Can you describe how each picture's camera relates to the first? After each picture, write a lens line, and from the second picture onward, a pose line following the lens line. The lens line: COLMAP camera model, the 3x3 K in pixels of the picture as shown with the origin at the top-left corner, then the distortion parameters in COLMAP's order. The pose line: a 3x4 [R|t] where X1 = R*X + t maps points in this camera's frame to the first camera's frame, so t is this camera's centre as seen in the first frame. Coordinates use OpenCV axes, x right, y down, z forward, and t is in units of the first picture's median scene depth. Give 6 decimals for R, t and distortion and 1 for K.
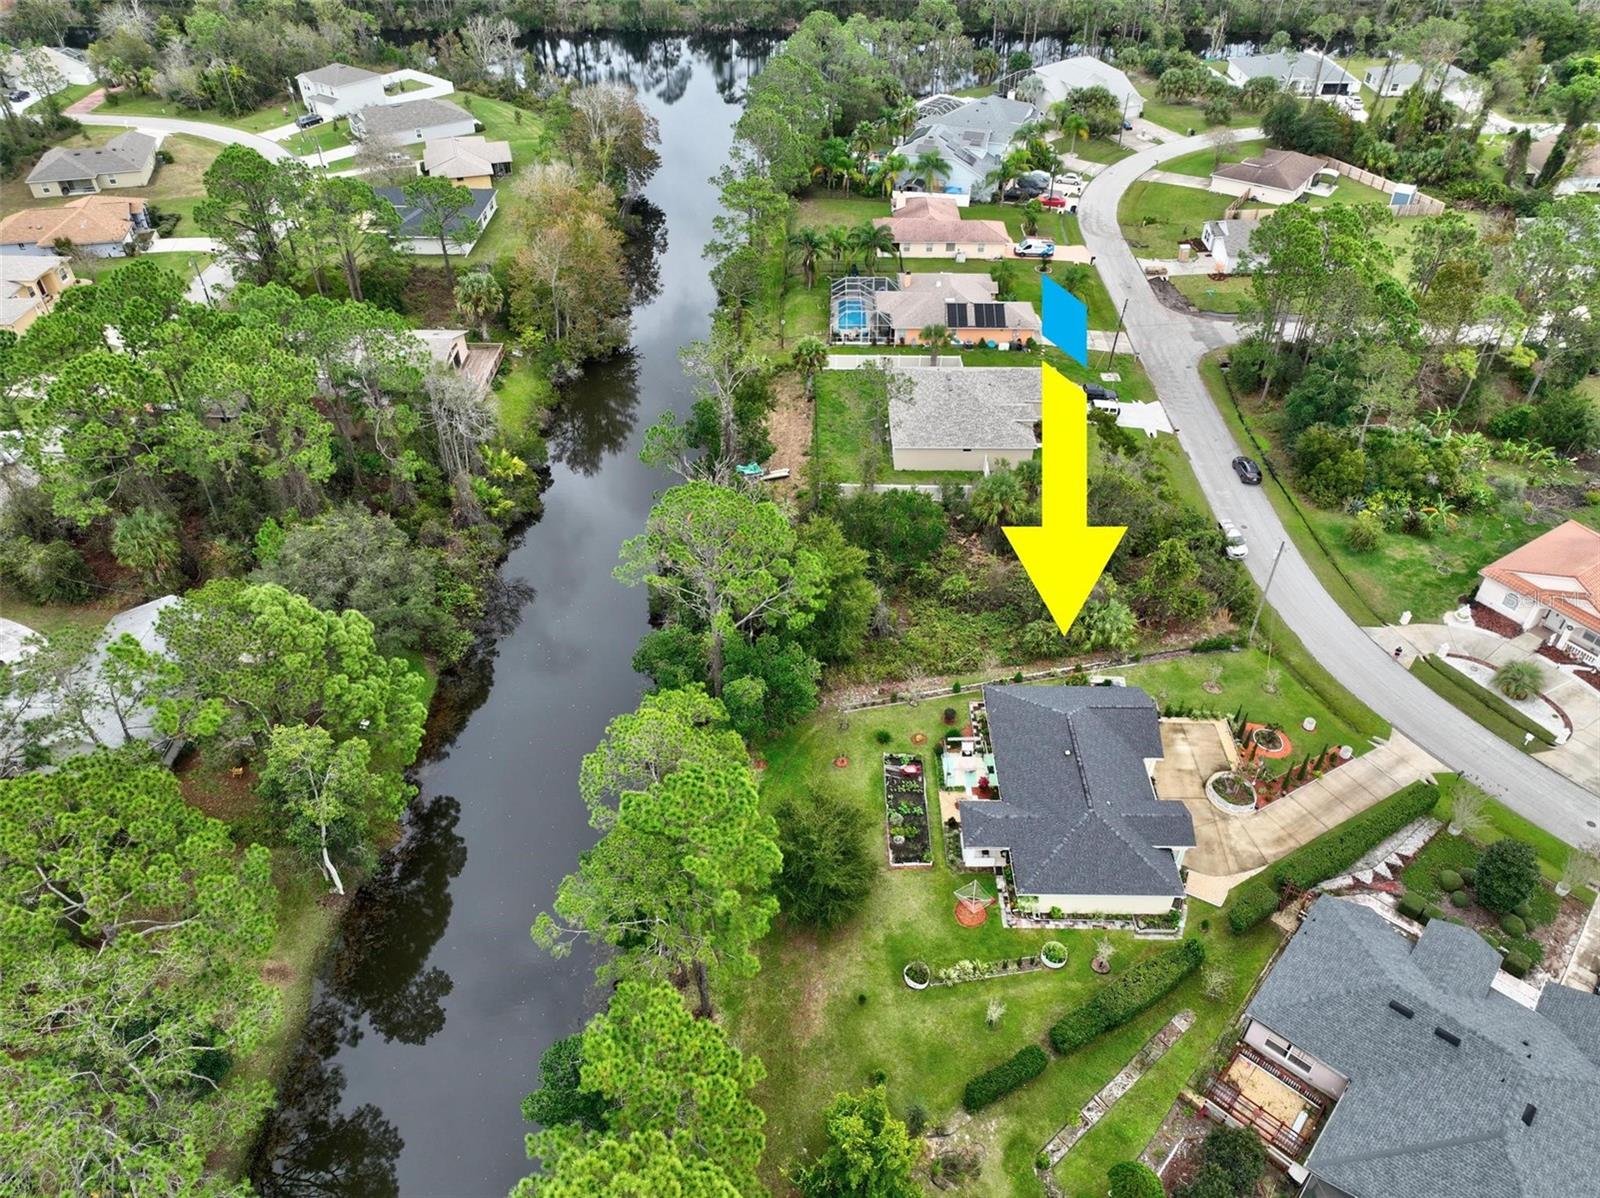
lens RADIAL K [[1122.8, 0, 801.9], [0, 1122.8, 606.9], [0, 0, 1]] dist [0.001965, 0.013470]
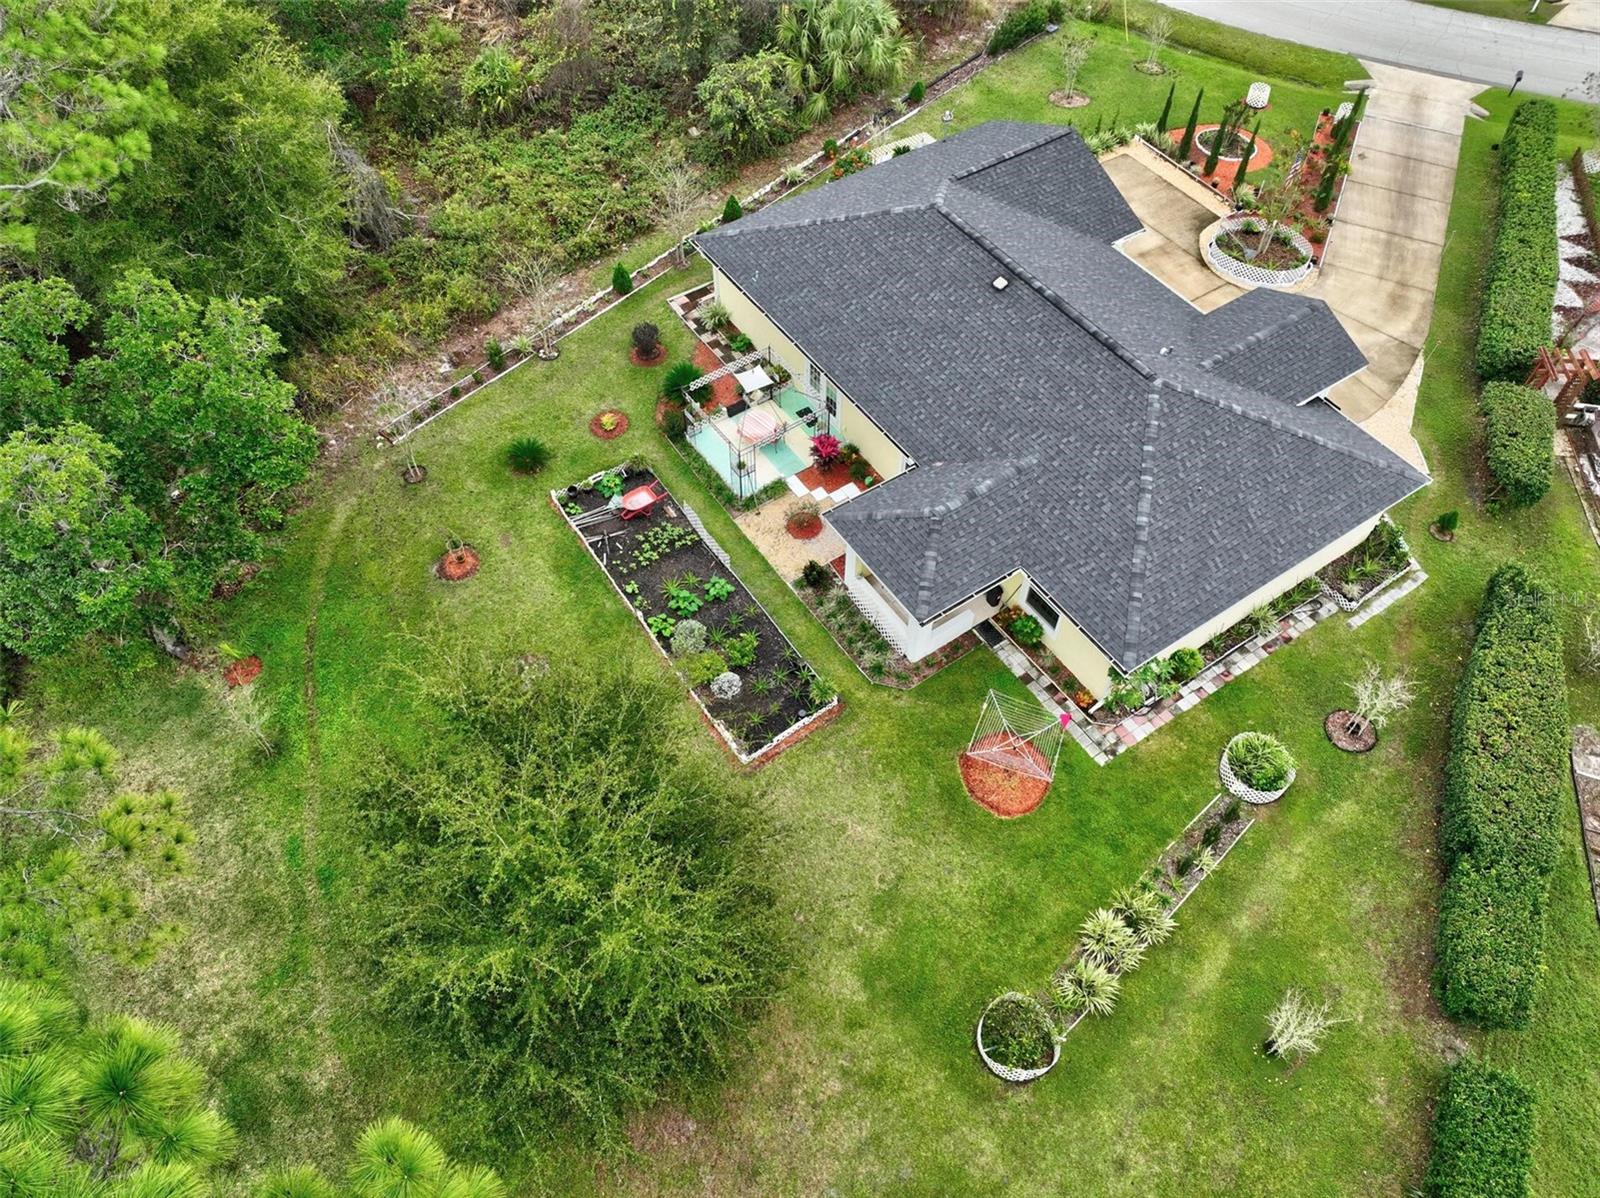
lens RADIAL K [[1122.8, 0, 799.5], [0, 1122.8, 604.1], [0, 0, 1]] dist [0.001965, 0.013470]
pose [[0.824371, -0.455455, 0.336115, -0.001936], [0.359027, 0.879780, 0.311586, 0.075697], [-0.437621, -0.136188, 0.888786, 0.622610]]
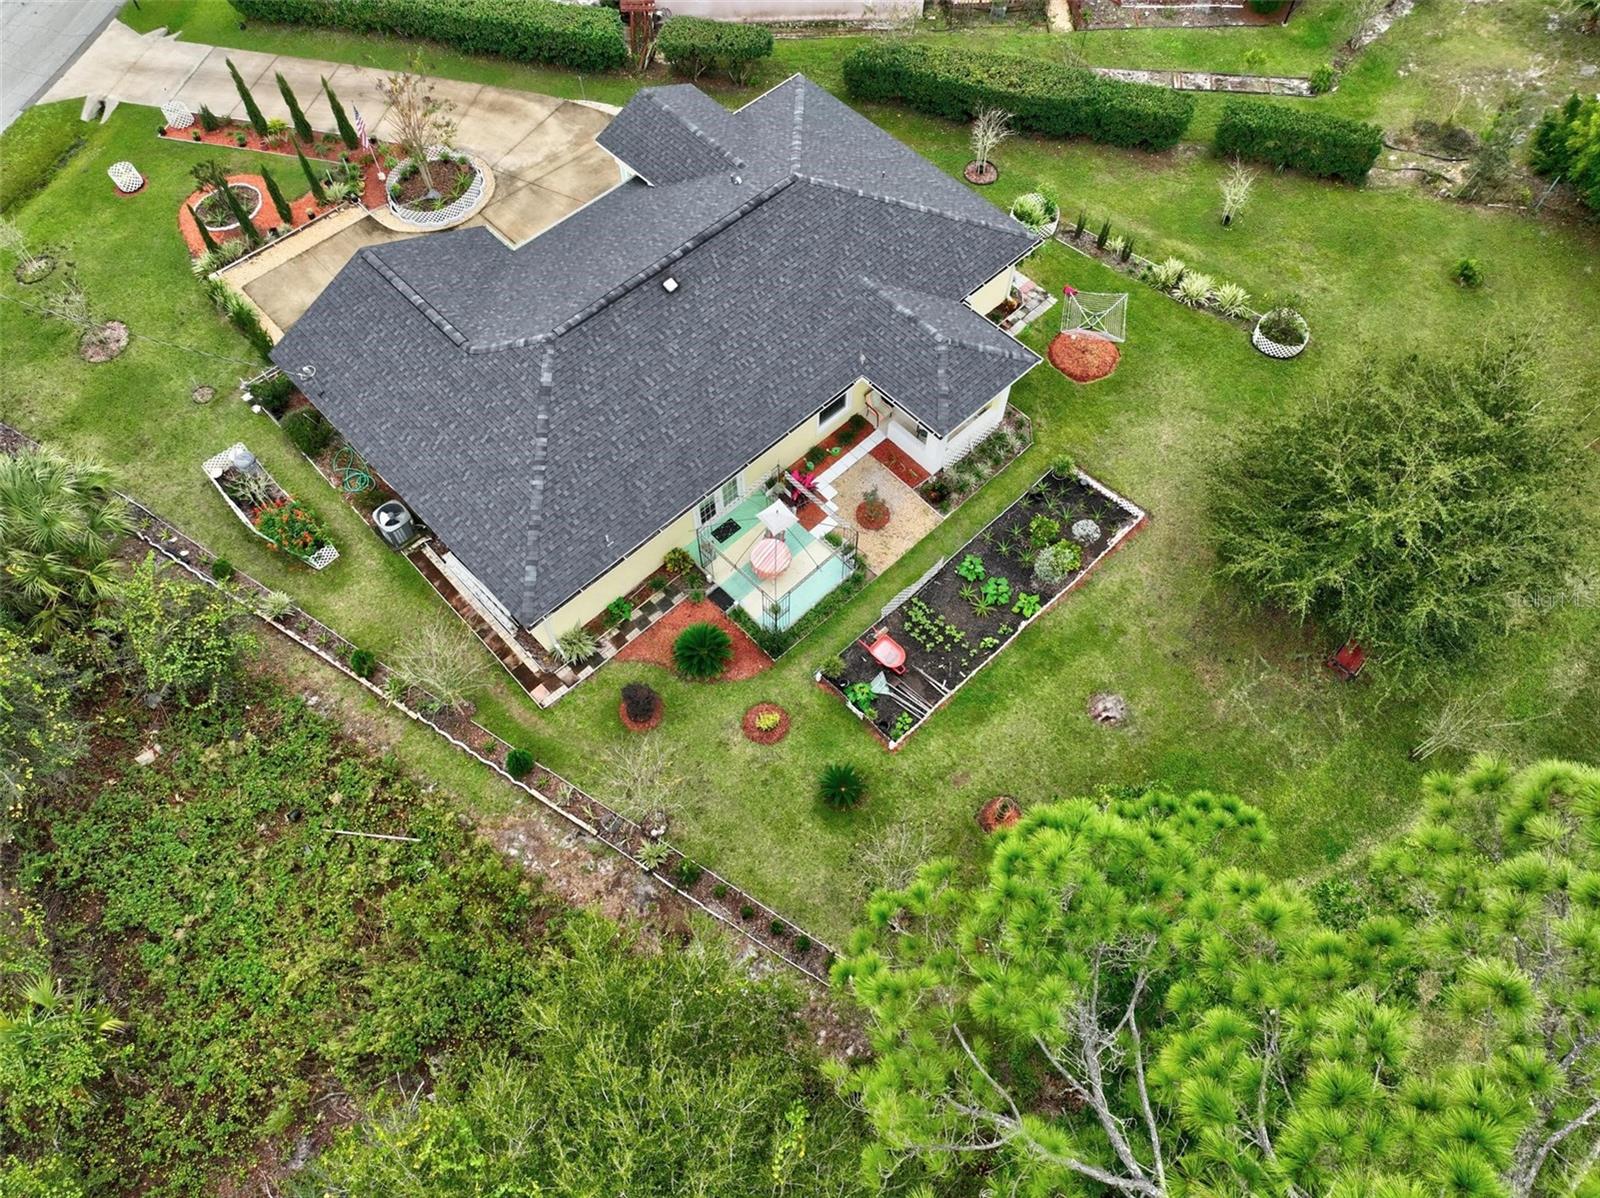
lens RADIAL K [[1122.8, 0, 800.7], [0, 1122.8, 604.0], [0, 0, 1]] dist [0.001965, 0.013470]
pose [[-0.697706, -0.628430, 0.343922, 0.002661], [0.452563, -0.014497, 0.891614, -0.183424], [-0.555332, 0.777731, 0.294519, 0.880532]]
